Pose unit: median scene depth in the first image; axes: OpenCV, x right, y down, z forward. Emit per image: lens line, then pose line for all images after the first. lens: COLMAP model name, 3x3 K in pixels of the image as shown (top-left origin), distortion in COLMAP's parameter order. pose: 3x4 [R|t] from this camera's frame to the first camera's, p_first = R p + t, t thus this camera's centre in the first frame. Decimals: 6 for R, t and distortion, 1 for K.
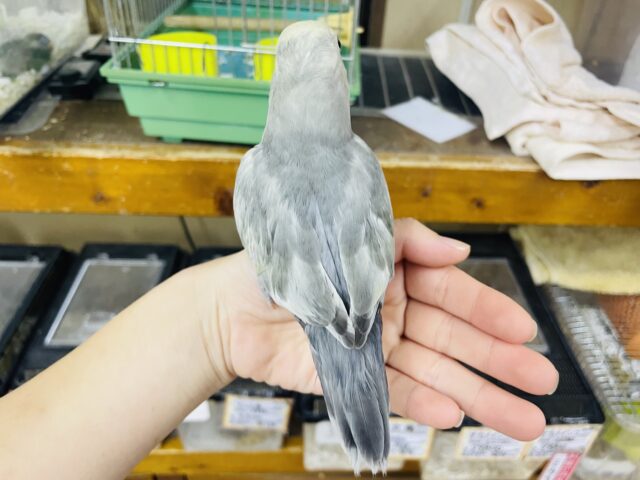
lens RADIAL K [[507.2, 0, 333.3], [0, 507.2, 240.4], [0, 0, 1]] dist [0.049675, -0.102241]
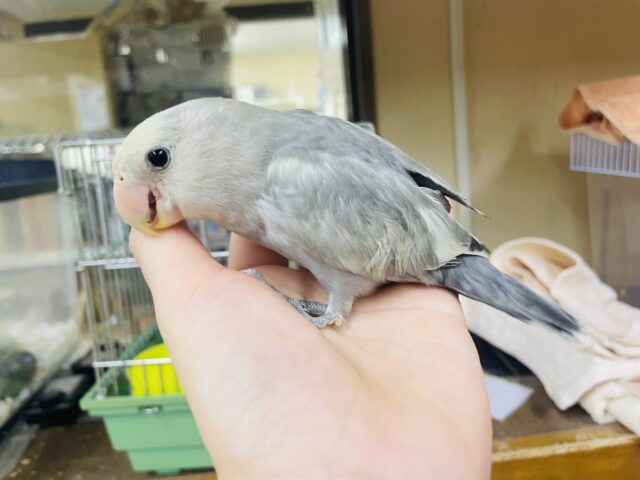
lens RADIAL K [[507.2, 0, 333.3], [0, 507.2, 240.4], [0, 0, 1]] dist [0.049675, -0.102241]
pose [[0.989761, -0.139499, 0.030201, -0.038545], [0.137944, 0.880566, -0.453403, -0.118915], [0.036655, 0.452927, 0.890794, 0.147505]]
